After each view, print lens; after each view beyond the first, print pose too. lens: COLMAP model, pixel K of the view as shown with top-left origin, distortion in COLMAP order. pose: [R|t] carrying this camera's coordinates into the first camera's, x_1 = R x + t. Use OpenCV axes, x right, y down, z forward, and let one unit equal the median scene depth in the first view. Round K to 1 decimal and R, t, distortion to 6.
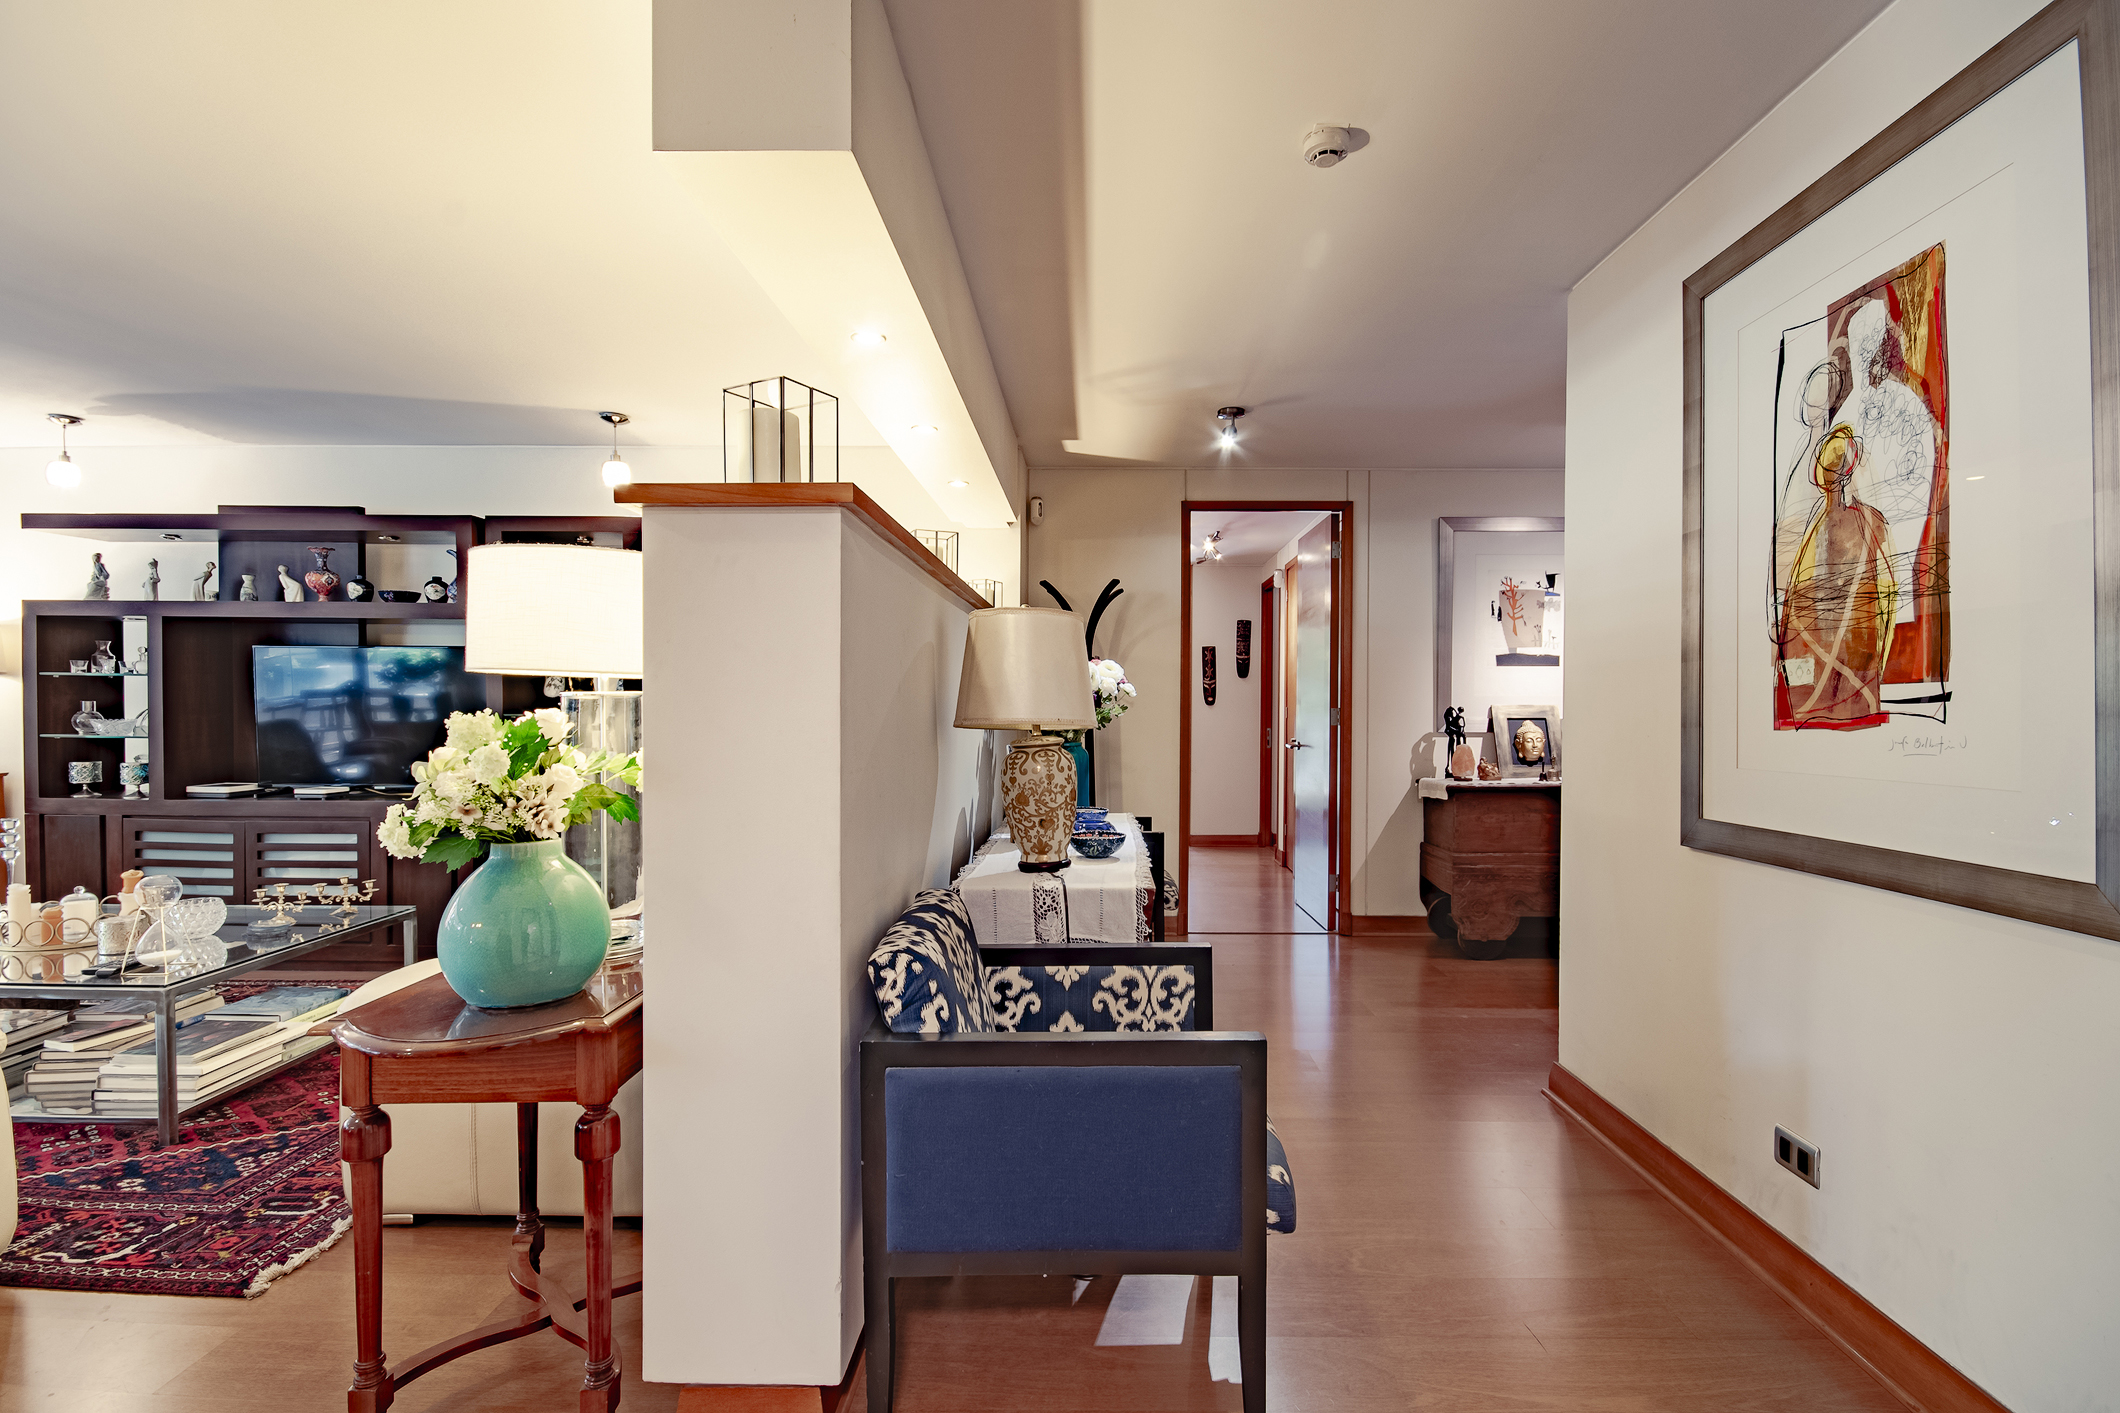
lens RADIAL K [[967.0, 0, 1100.9], [0, 967.0, 702.3], [0, 0, 1]] dist [-0.001171, -0.001827]
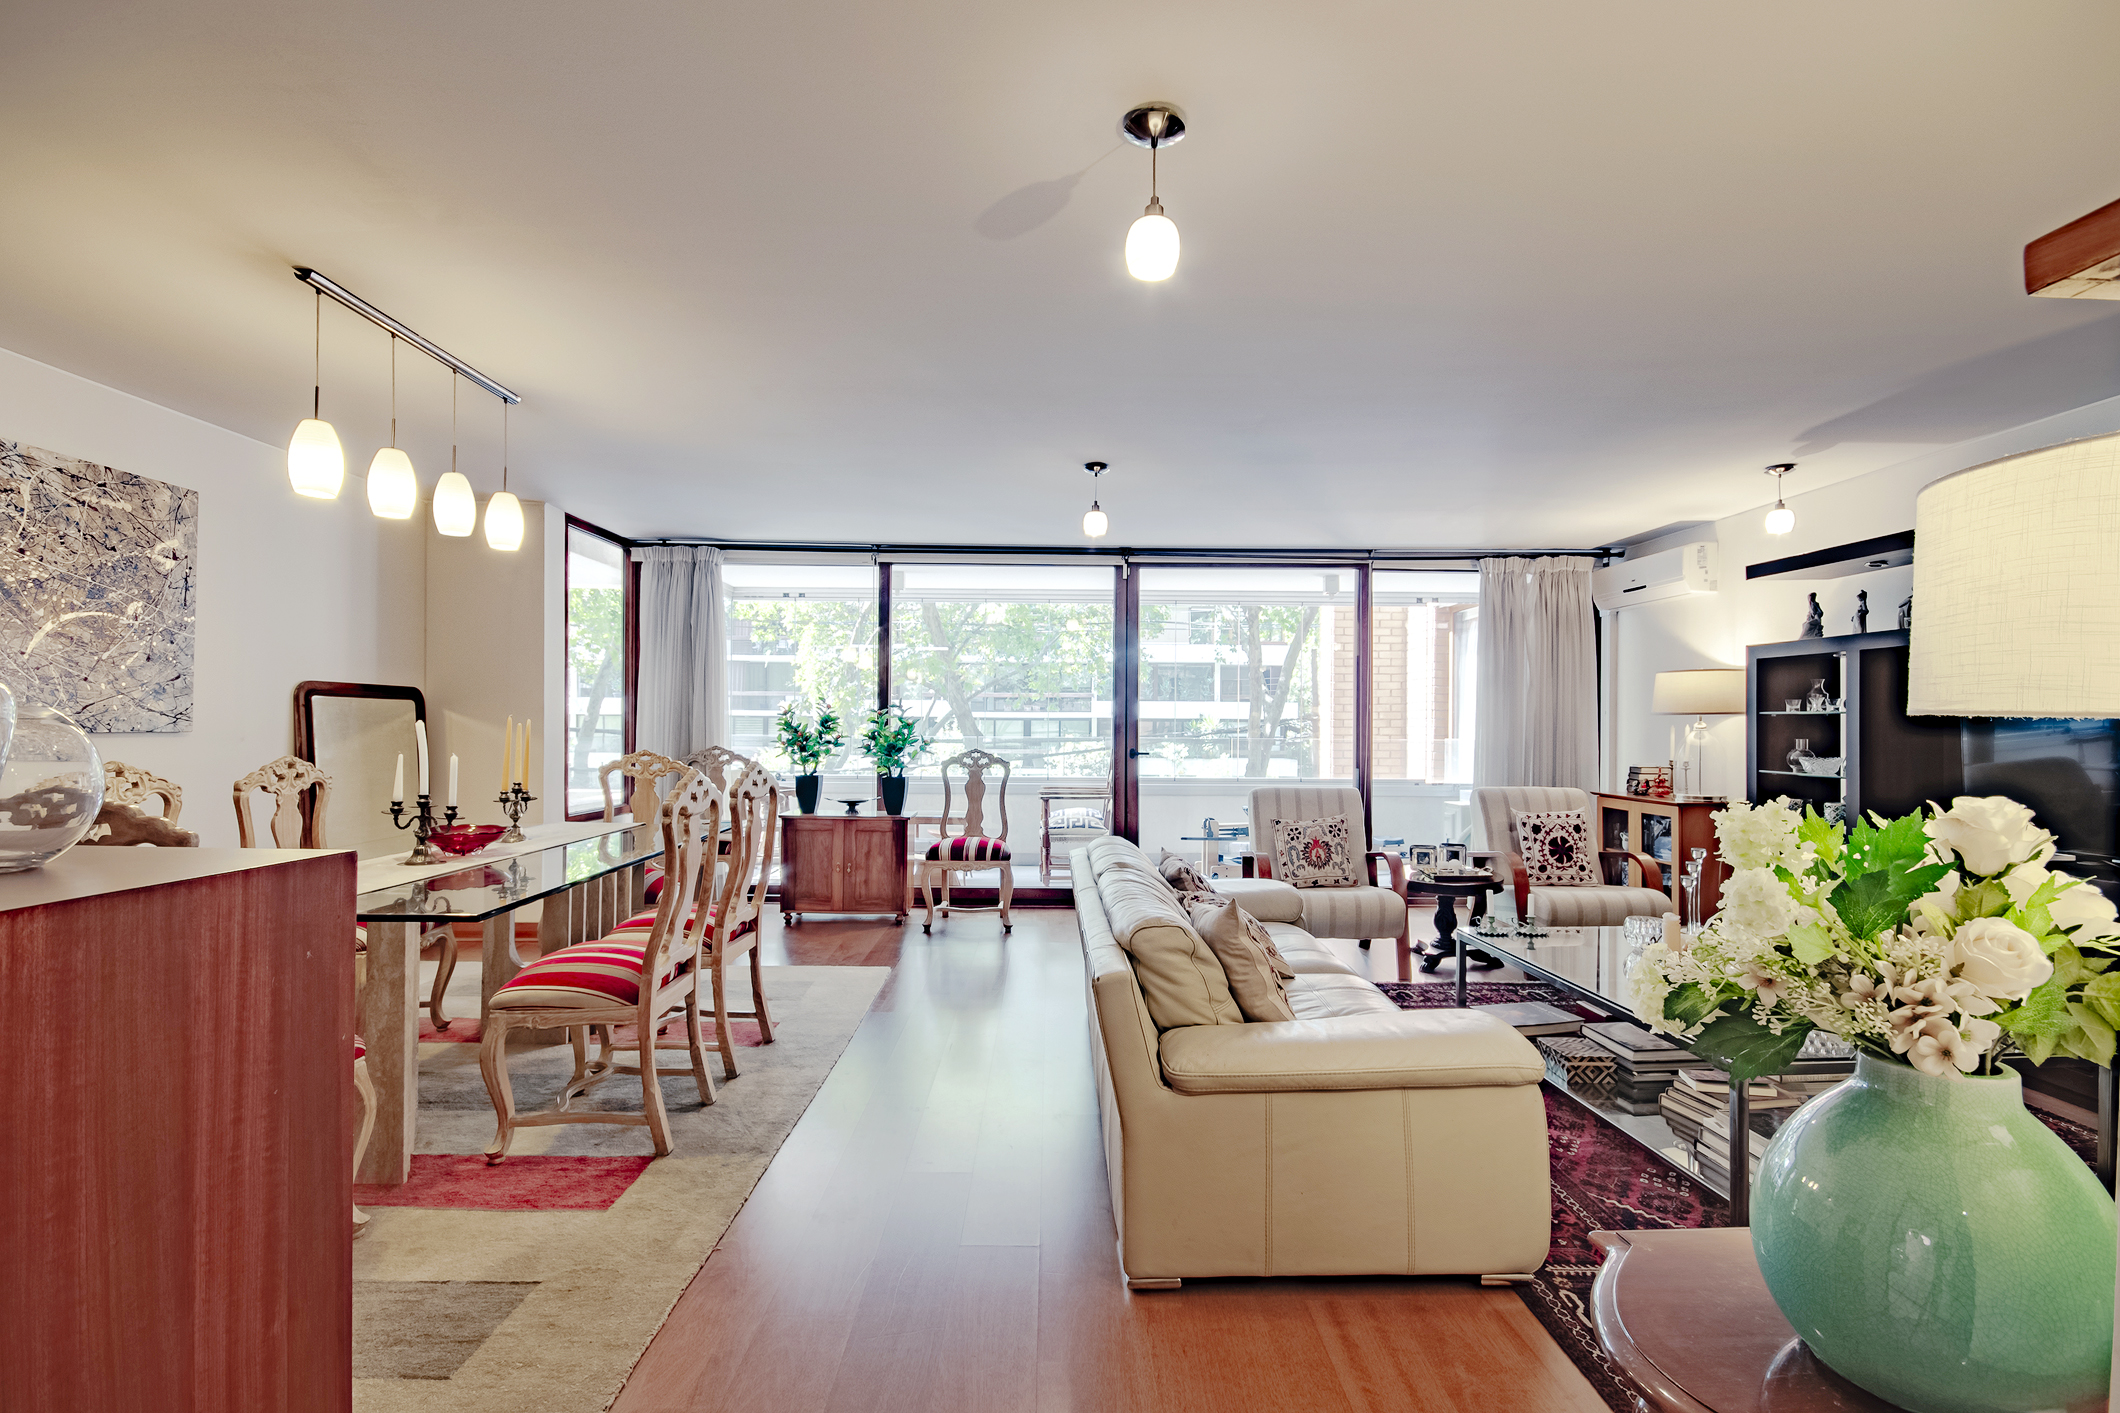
lens RADIAL K [[967.0, 0, 1071.4], [0, 967.0, 739.3], [0, 0, 1]] dist [-0.001171, -0.001827]
pose [[0.017402, 0.008010, -0.999816, -0.042250], [0.000477, 0.999968, 0.008020, -0.009933], [0.999848, -0.000617, 0.017397, 0.211379]]
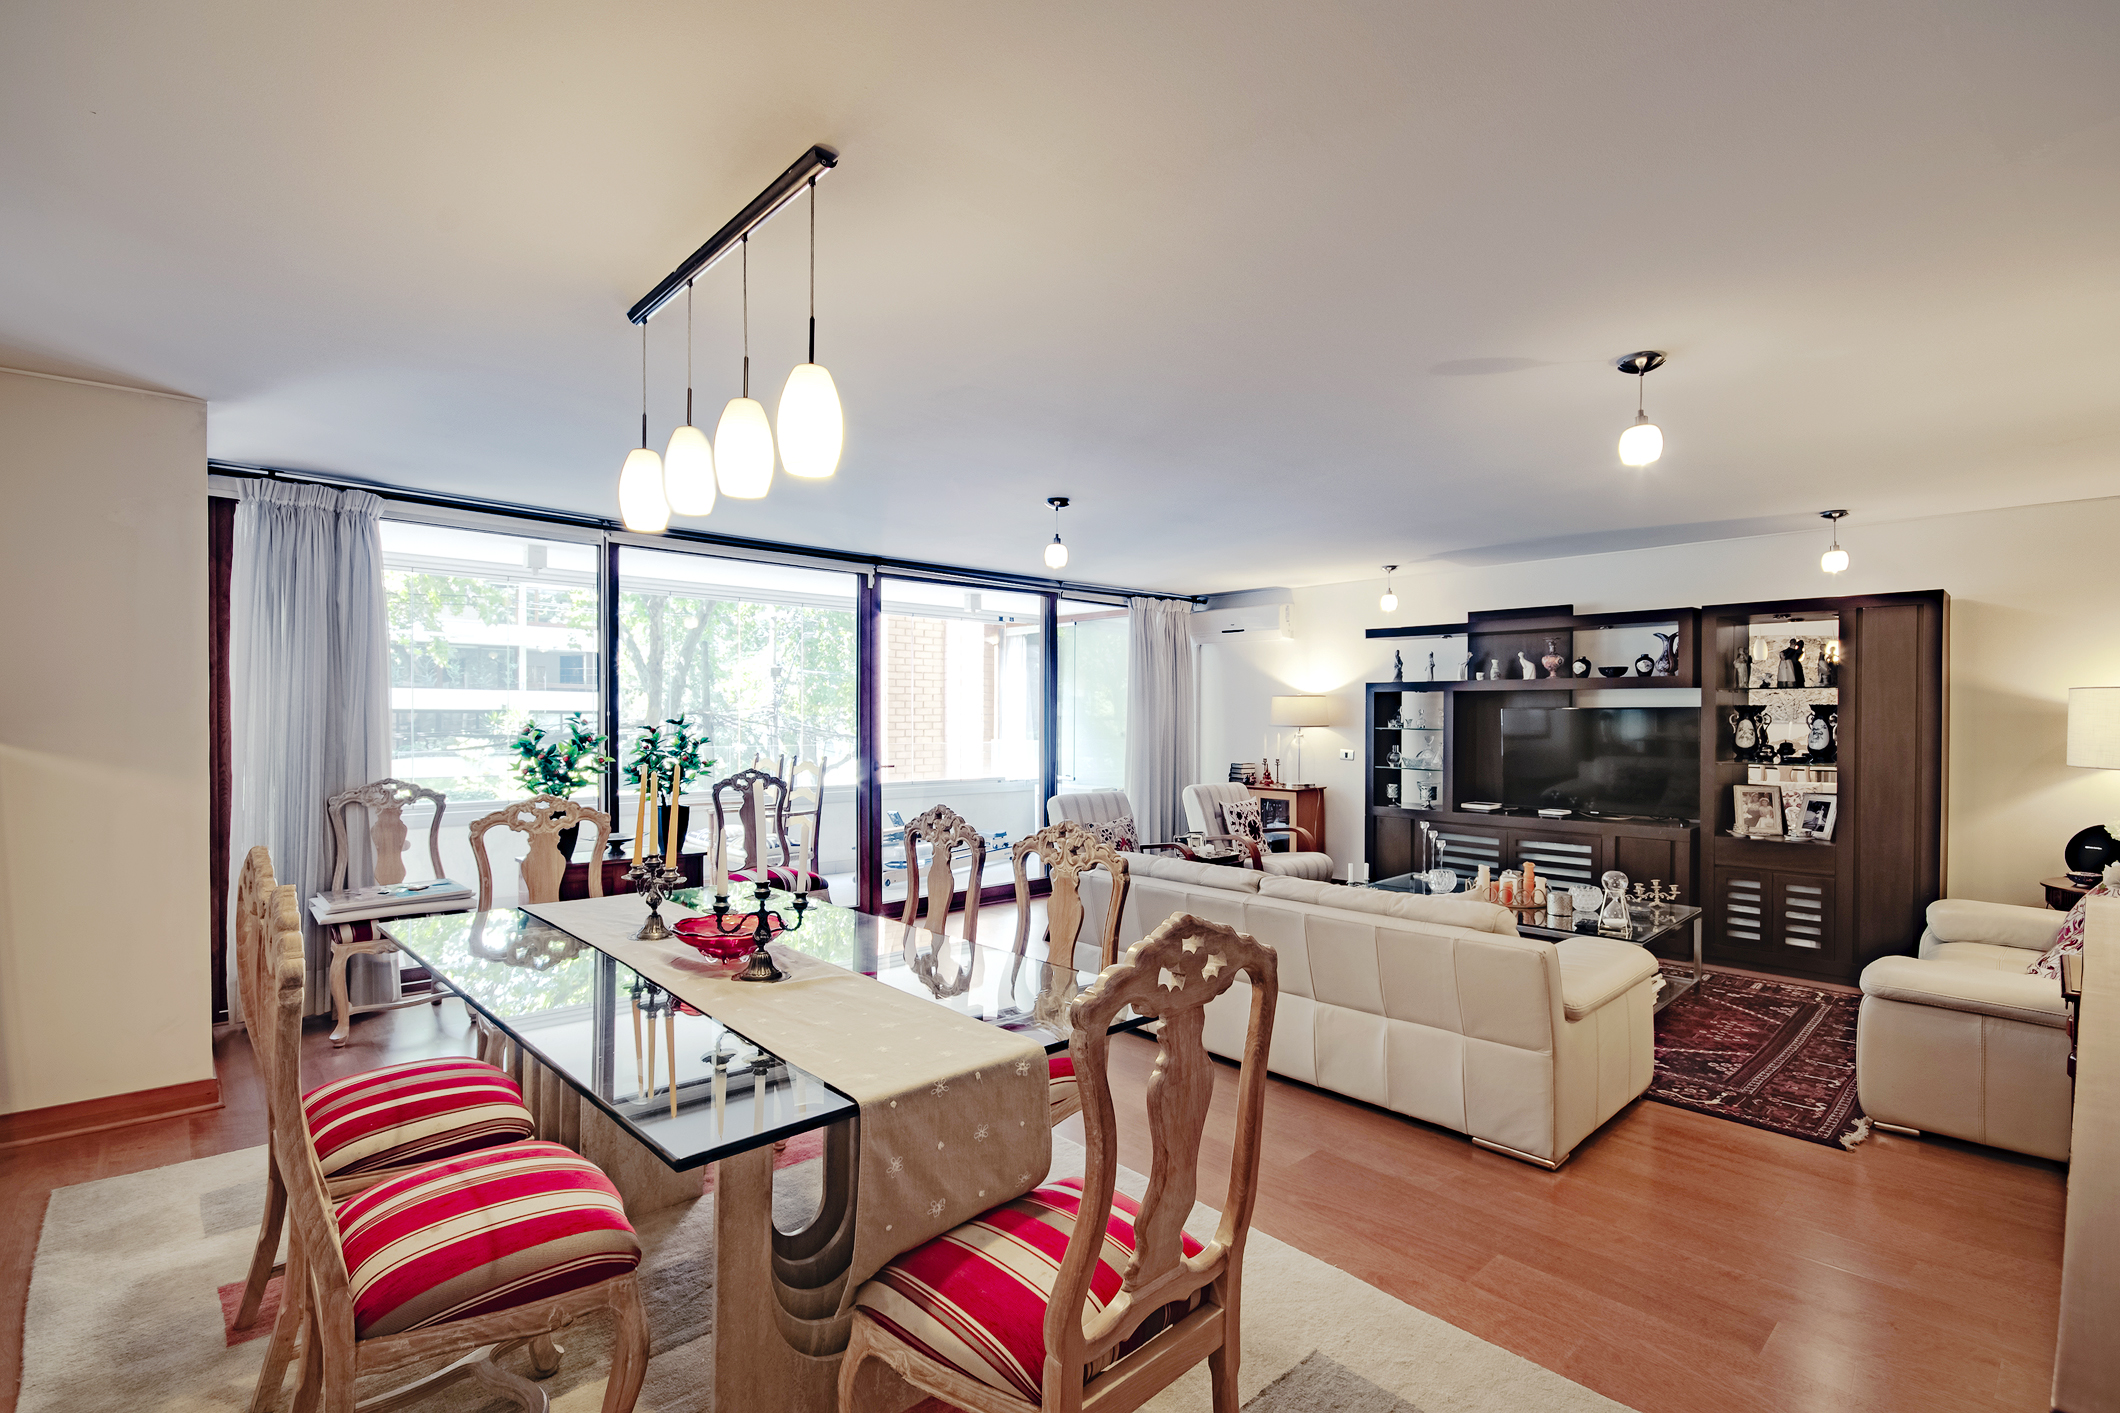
lens RADIAL K [[967.0, 0, 1072.1], [0, 967.0, 729.1], [0, 0, 1]] dist [-0.001171, -0.001827]
pose [[0.682699, 0.005261, -0.730680, -0.263786], [0.005005, 0.999917, 0.011876, -0.049109], [0.730682, -0.011765, 0.682616, -0.457917]]
